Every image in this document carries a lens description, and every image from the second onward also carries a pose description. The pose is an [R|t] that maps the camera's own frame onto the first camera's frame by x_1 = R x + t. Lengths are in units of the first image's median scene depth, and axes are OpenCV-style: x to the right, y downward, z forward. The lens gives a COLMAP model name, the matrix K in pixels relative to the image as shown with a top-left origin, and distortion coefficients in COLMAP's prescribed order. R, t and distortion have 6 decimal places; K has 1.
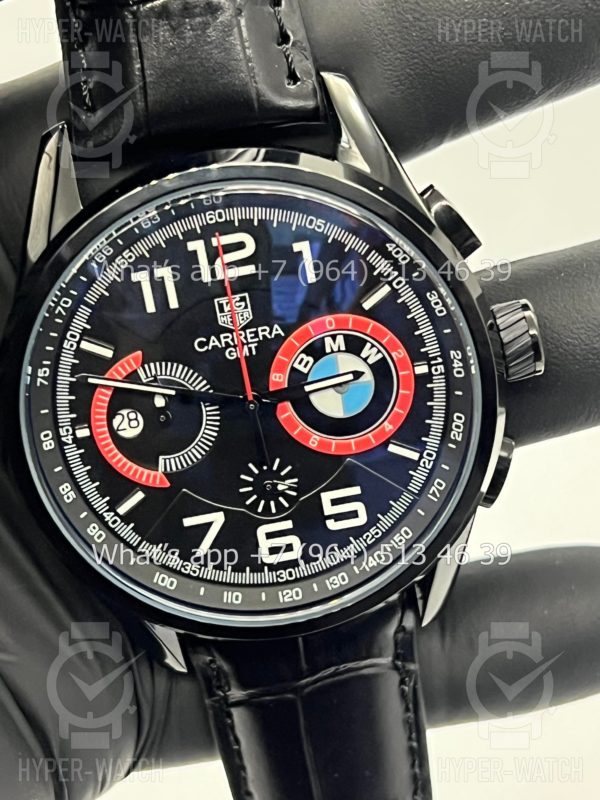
lens RADIAL K [[1774.2, 0, 300.0], [0, 1774.2, 400.0], [0, 0, 1]] dist [0.176429, -0.239383]
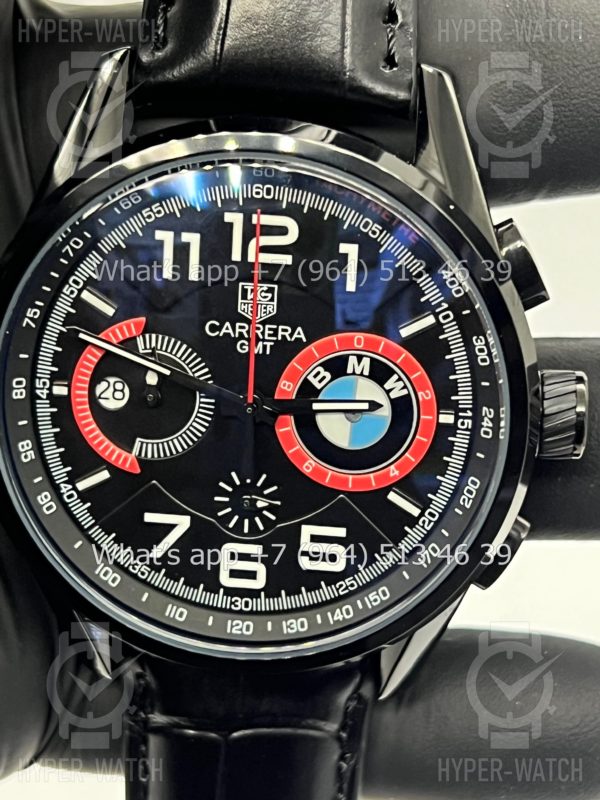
lens RADIAL K [[1774.2, 0, 300.0], [0, 1774.2, 400.0], [0, 0, 1]] dist [0.176429, -0.239383]
pose [[0.965863, 0.255226, -0.044360, 0.034829], [-0.255720, 0.966734, -0.005751, -0.002488], [0.041416, 0.016898, 0.998999, 0.114903]]
